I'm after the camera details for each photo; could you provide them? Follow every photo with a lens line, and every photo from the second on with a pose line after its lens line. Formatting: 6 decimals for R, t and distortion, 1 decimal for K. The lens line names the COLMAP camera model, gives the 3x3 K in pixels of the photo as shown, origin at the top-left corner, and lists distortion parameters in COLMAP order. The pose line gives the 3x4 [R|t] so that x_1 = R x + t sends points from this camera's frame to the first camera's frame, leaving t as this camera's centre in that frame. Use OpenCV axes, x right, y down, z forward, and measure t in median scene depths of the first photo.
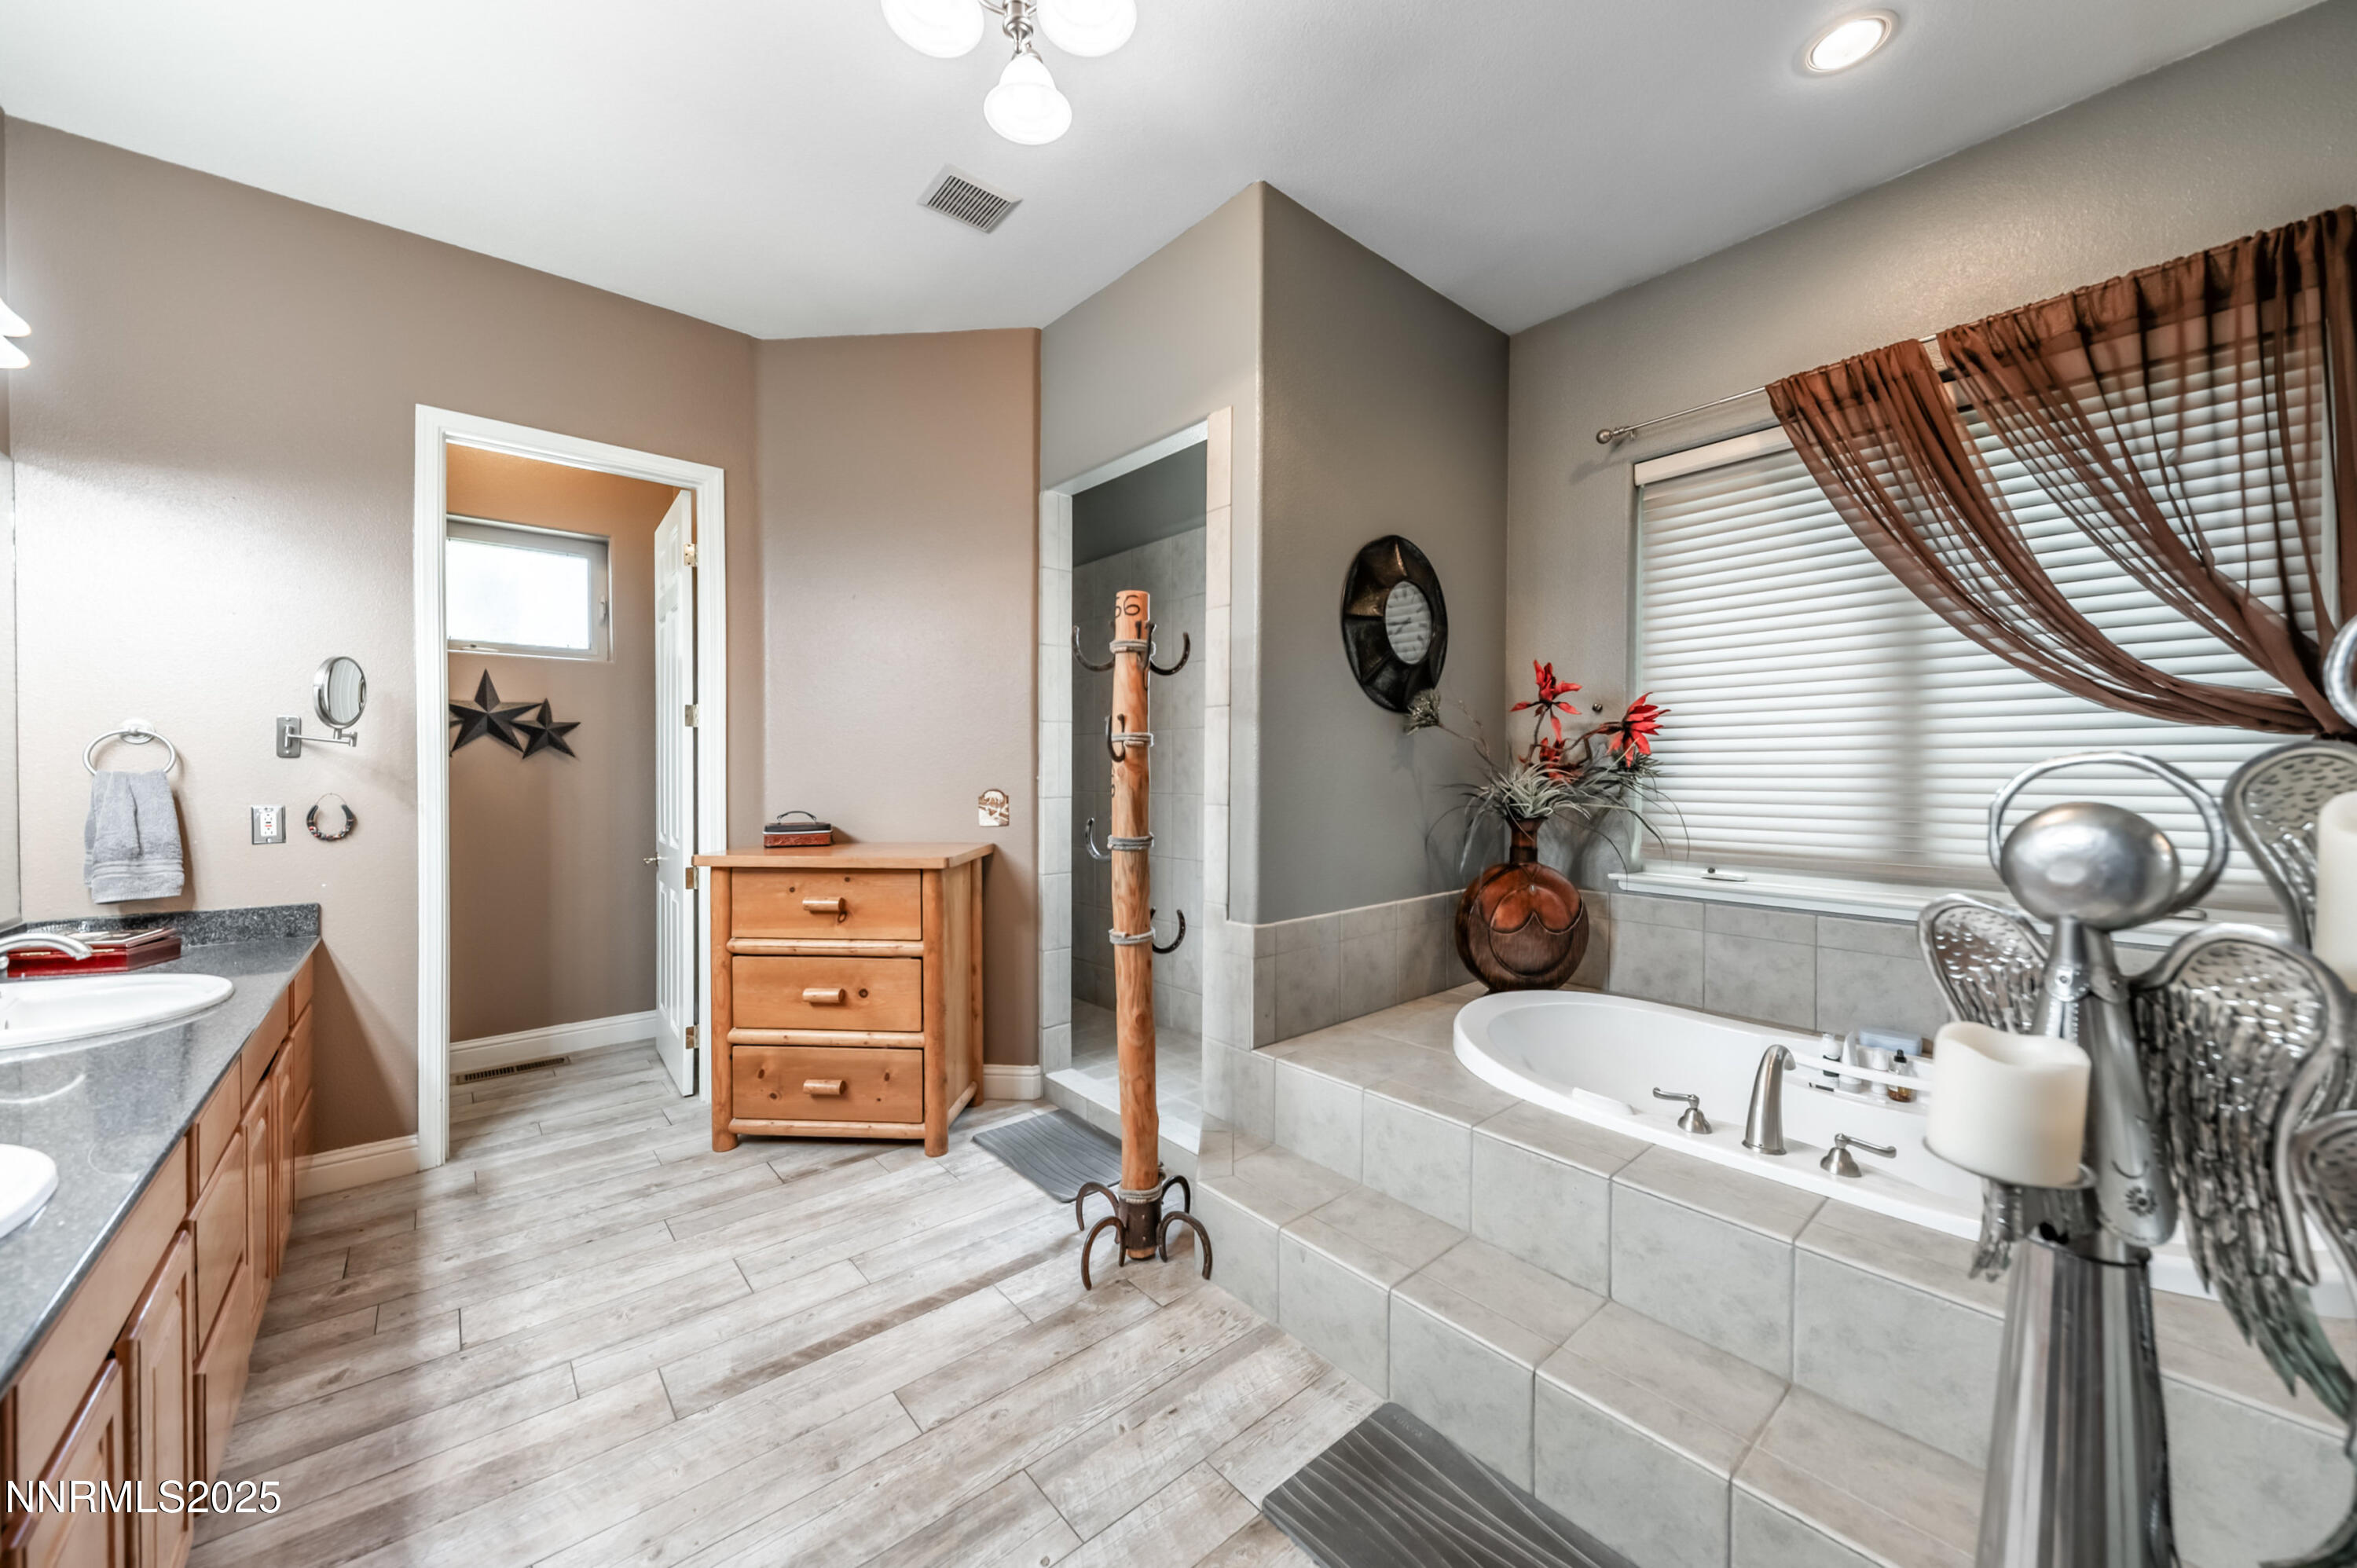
lens RADIAL K [[841.1, 0, 1150.1], [0, 841.1, 771.6], [0, 0, 1]] dist [-0.000557, 0.000191]
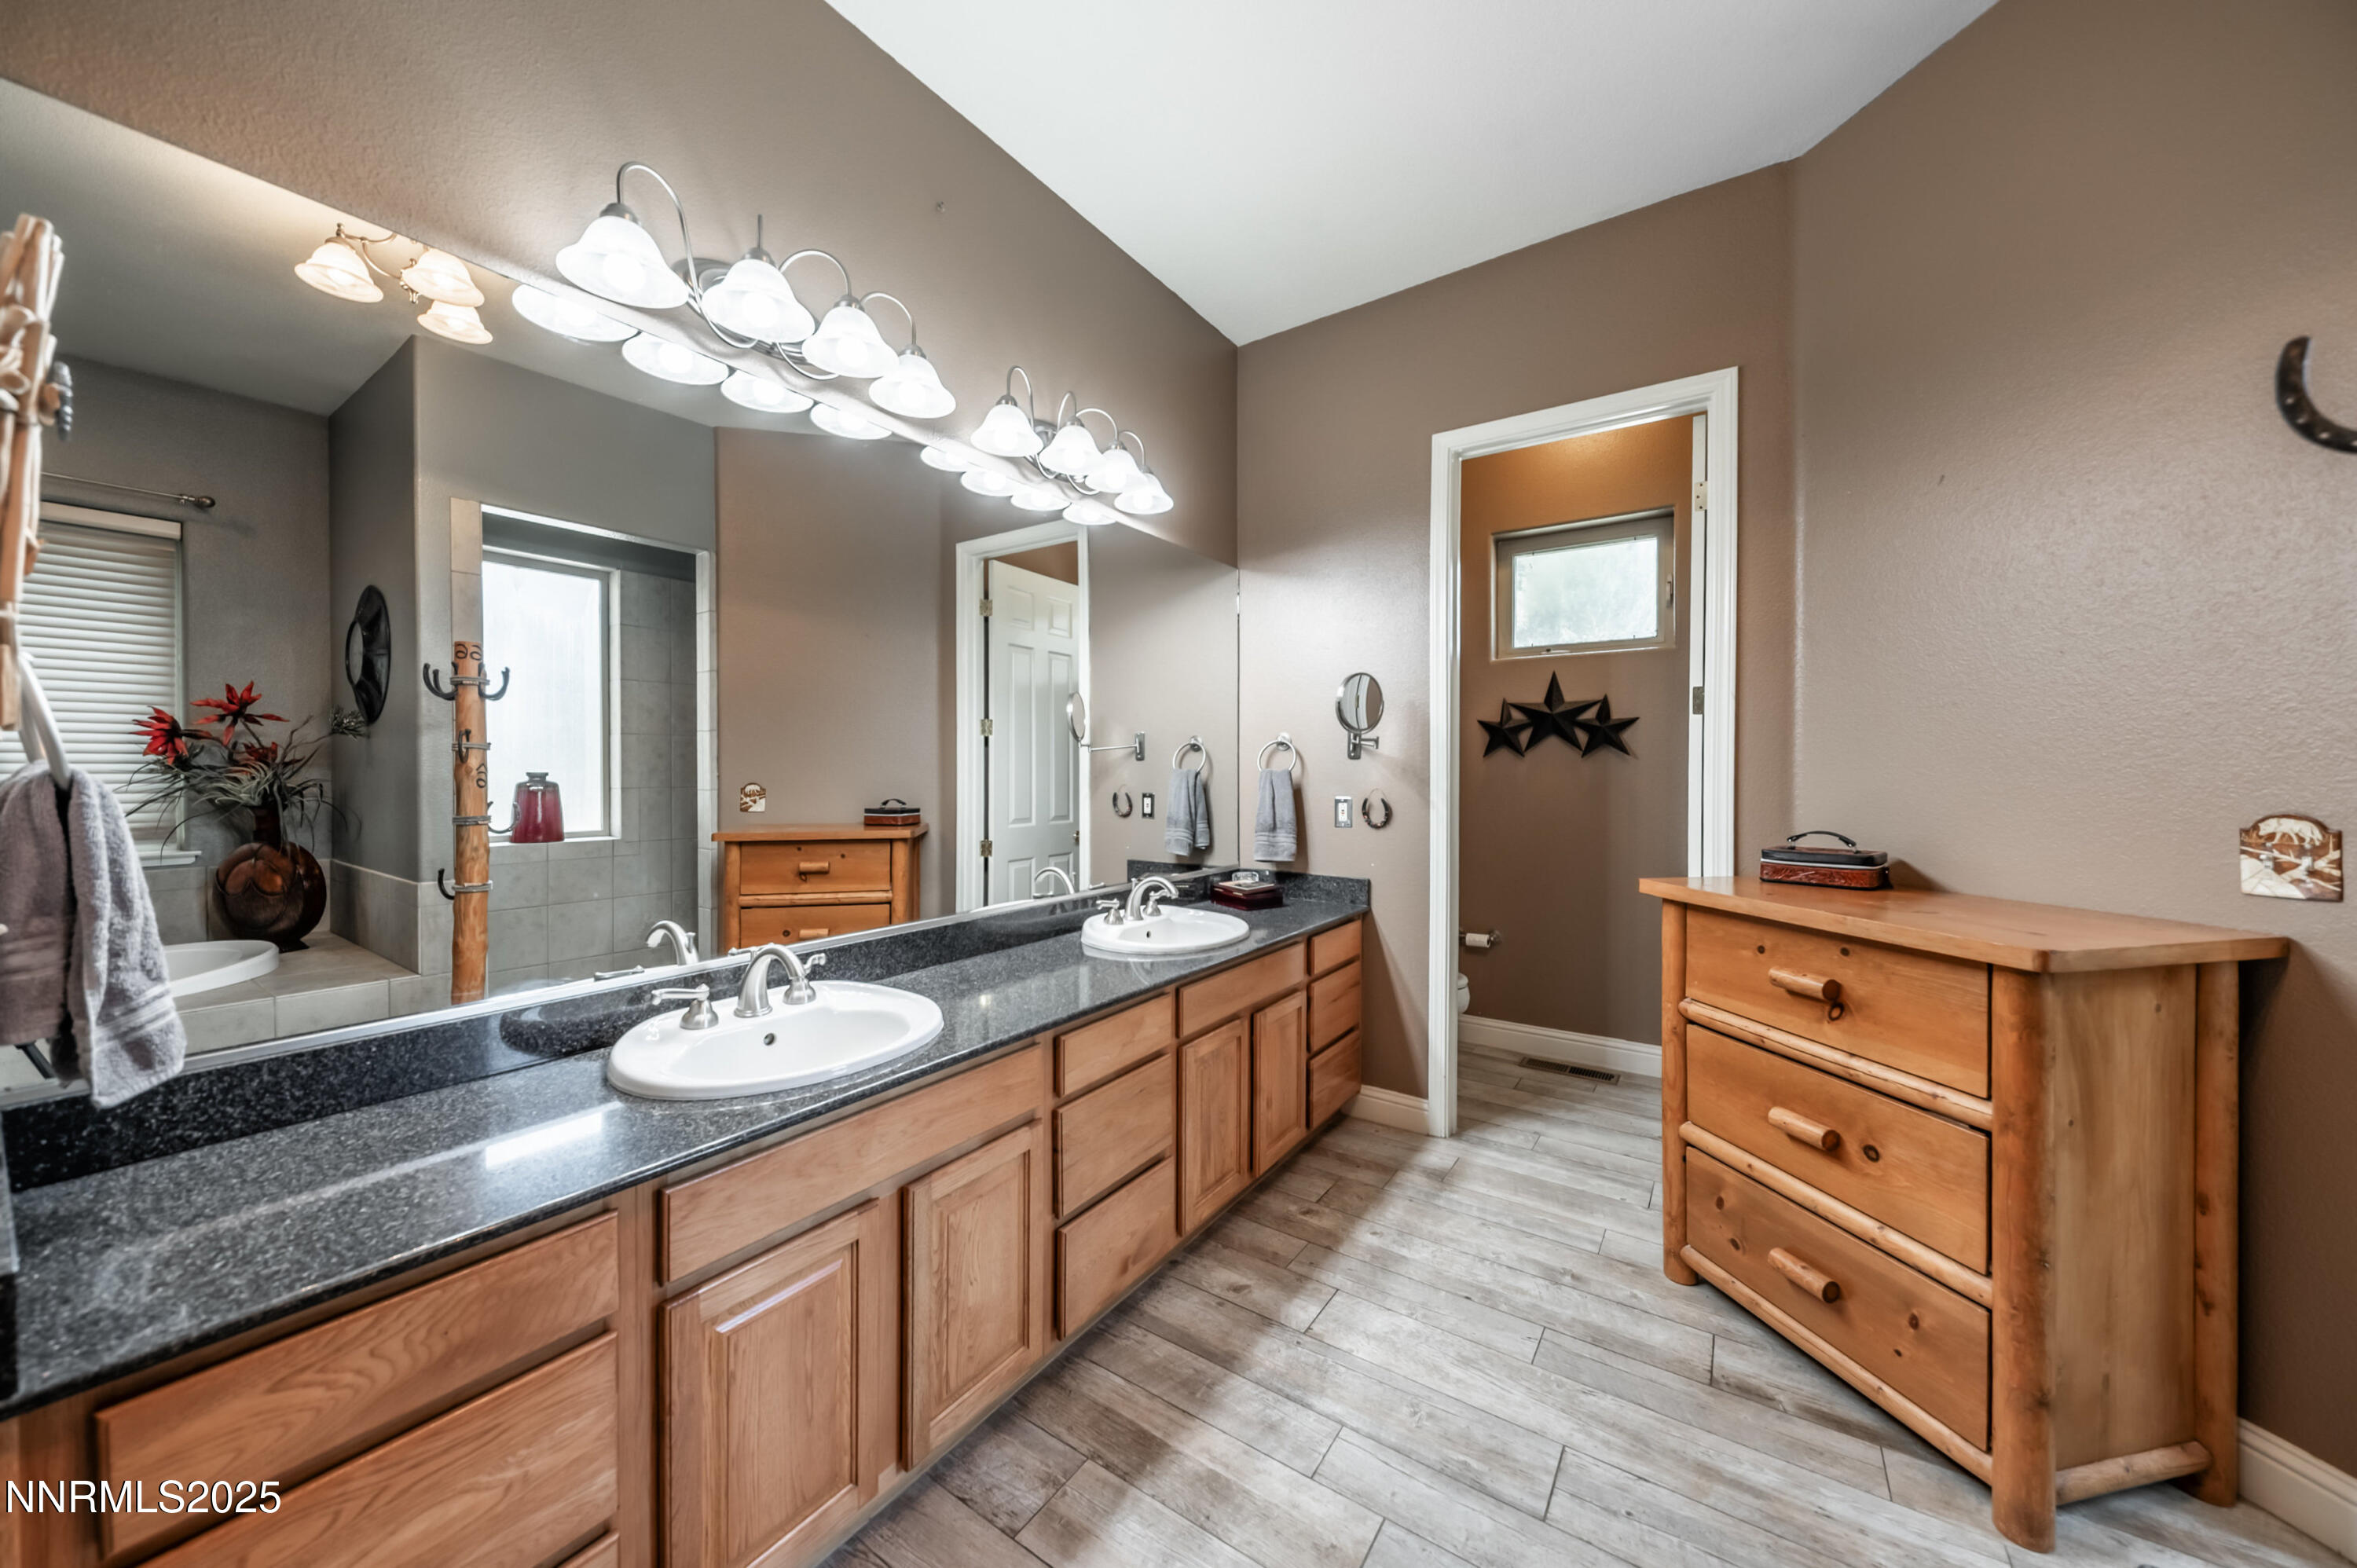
lens RADIAL K [[830.6, 0, 1179.1], [0, 830.6, 775.0], [0, 0, 1]] dist [0.011725, -0.004519]
pose [[0.292622, 0.007556, -0.956198, 0.070625], [-0.003337, 0.999971, 0.006881, -0.000596], [0.956222, 0.001177, 0.292638, 0.370280]]
